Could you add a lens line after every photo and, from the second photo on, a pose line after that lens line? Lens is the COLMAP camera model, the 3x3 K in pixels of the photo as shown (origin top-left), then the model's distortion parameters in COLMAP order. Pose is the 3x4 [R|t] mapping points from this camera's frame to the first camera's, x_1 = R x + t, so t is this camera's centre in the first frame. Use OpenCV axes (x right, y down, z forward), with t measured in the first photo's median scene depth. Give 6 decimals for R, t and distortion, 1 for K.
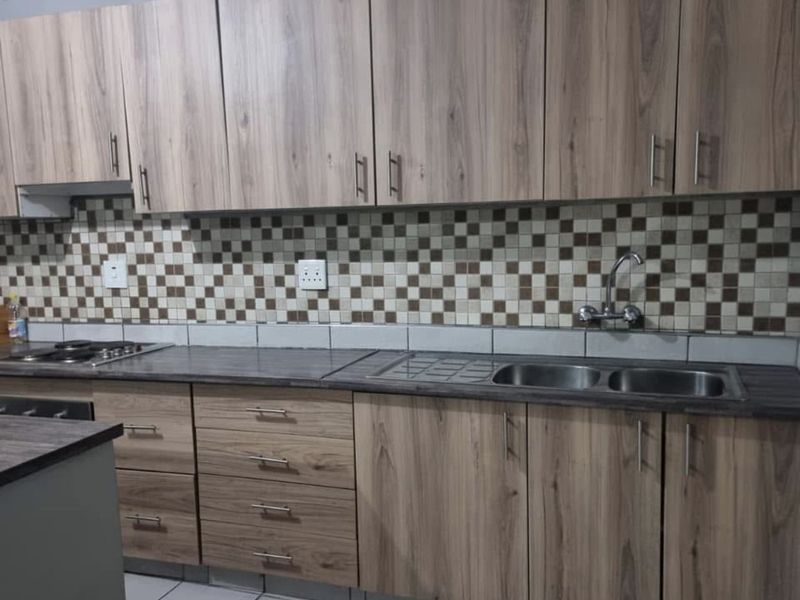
lens RADIAL K [[728.3, 0, 399.5], [0, 728.3, 319.0], [0, 0, 1]] dist [0.113554, -0.123529]
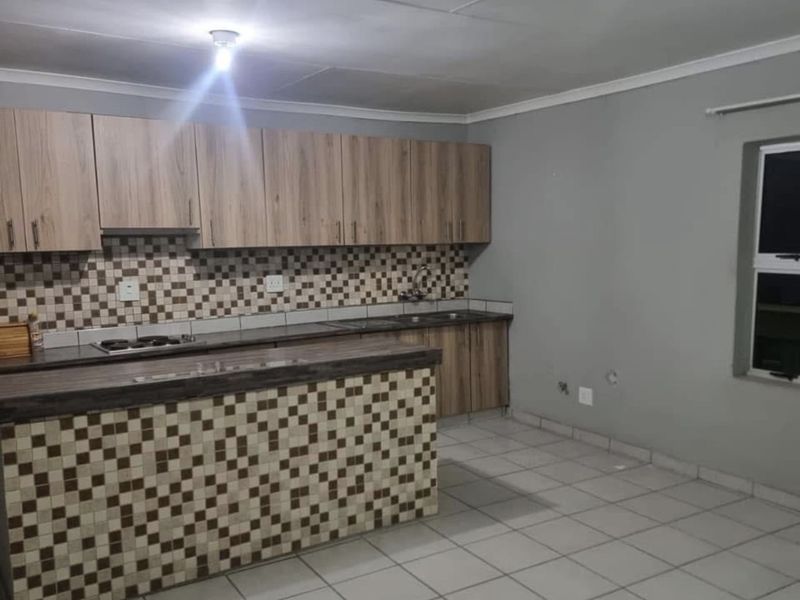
lens RADIAL K [[728.3, 0, 399.5], [0, 728.3, 319.0], [0, 0, 1]] dist [0.113554, -0.123529]
pose [[0.603550, -0.069249, 0.794312, -1.309370], [0.112432, 0.993659, 0.001198, 0.053487], [-0.789358, 0.088583, 0.607509, -0.282625]]
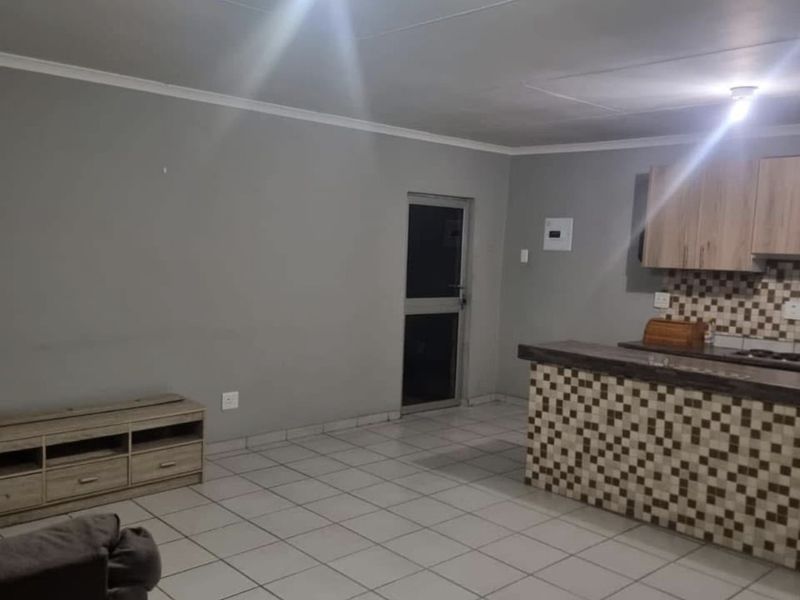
lens RADIAL K [[728.3, 0, 399.5], [0, 728.3, 319.0], [0, 0, 1]] dist [0.113554, -0.123529]
pose [[0.898540, 0.109547, -0.425000, -0.506514], [-0.129616, 0.991392, -0.018496, 0.103230], [0.419315, 0.071706, 0.905004, -0.847426]]
